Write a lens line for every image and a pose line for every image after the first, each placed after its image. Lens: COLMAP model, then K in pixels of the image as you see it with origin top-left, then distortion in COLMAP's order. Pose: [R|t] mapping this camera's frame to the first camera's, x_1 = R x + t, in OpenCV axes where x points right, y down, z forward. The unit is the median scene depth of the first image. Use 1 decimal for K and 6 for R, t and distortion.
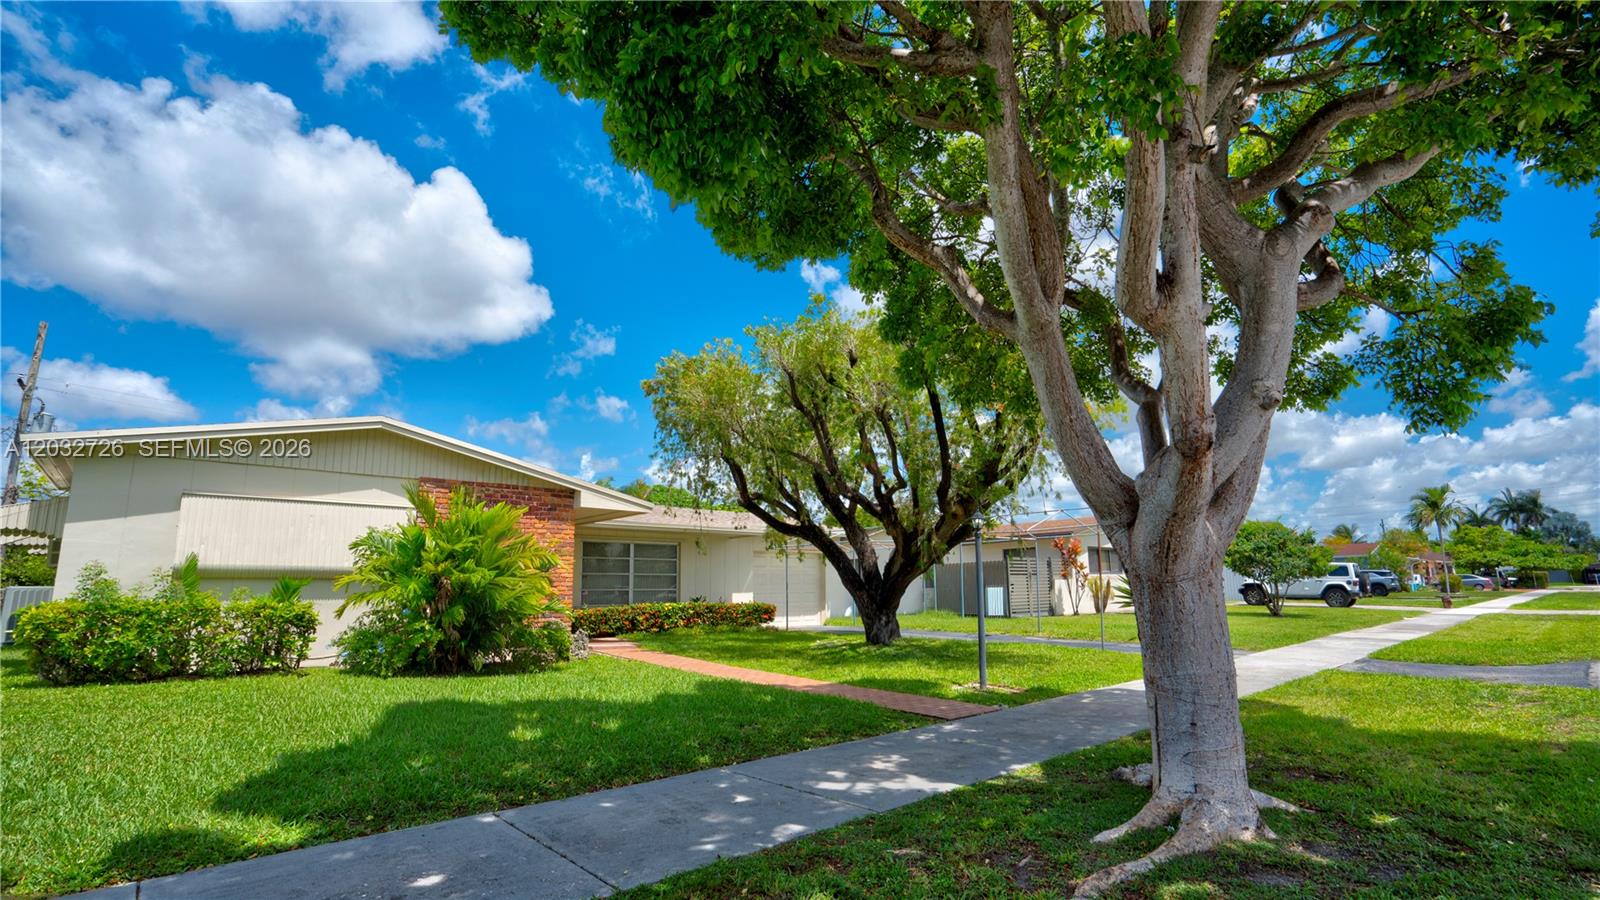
lens RADIAL K [[736.7, 0, 777.3], [0, 736.7, 455.7], [0, 0, 1]] dist [-0.000866, 0.000522]
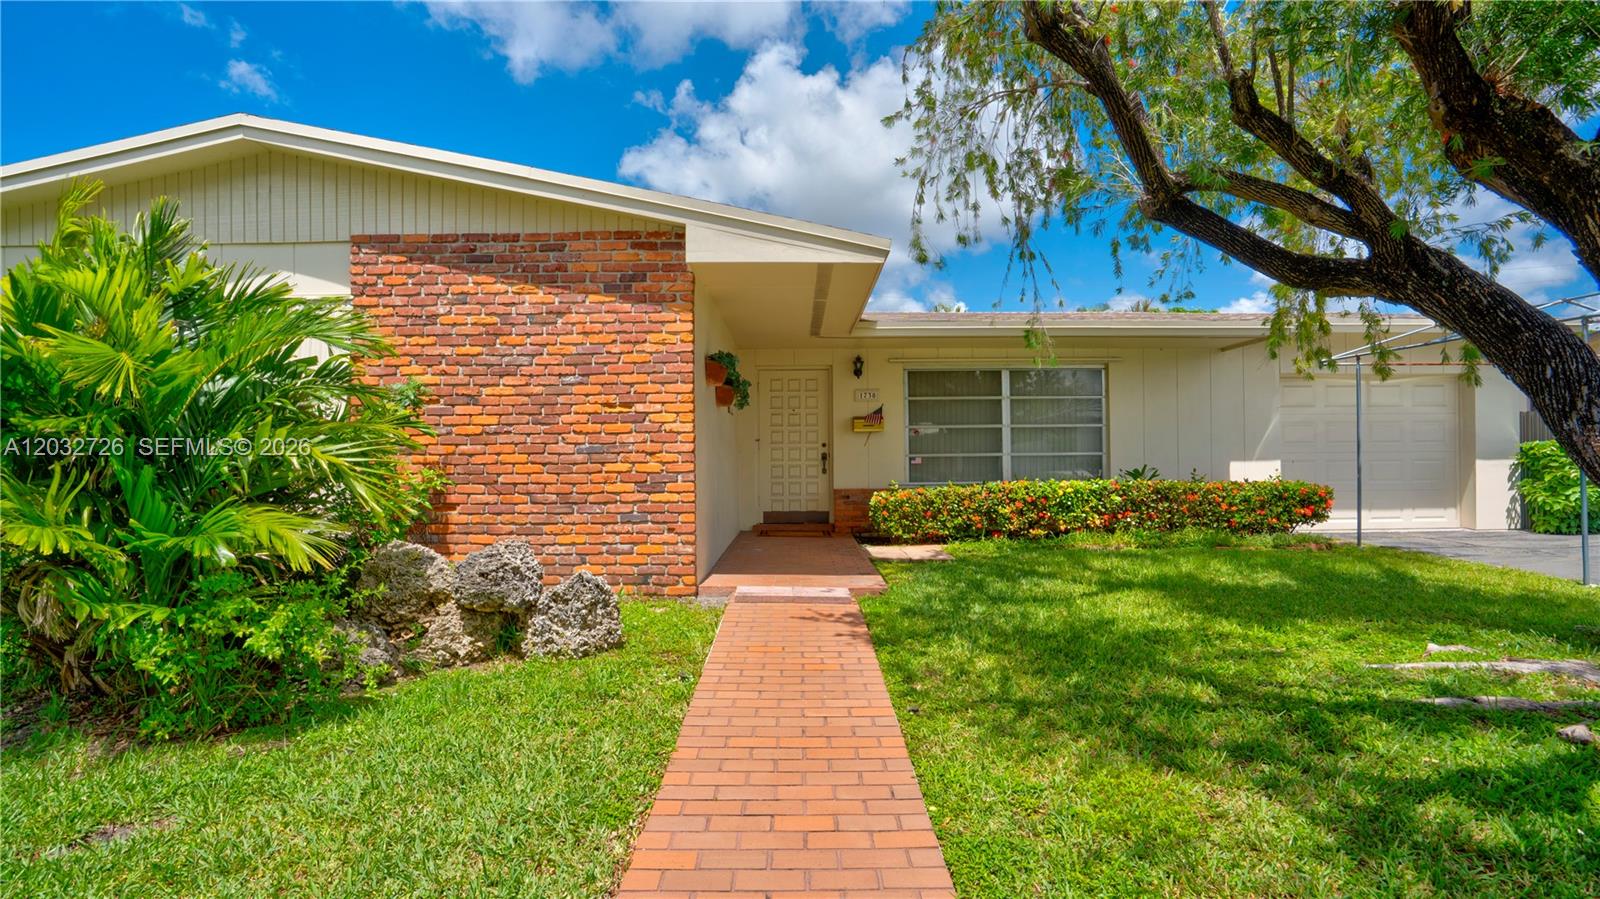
lens RADIAL K [[730.6, 0, 800.0], [0, 730.6, 449.5], [0, 0, 1]] dist [-0.063531, -0.000038]
pose [[0.766532, 0.000143, -0.642206, 0.029916], [0.117805, 0.983000, 0.140830, 0.090671], [0.631308, -0.183606, 0.753484, 0.533620]]
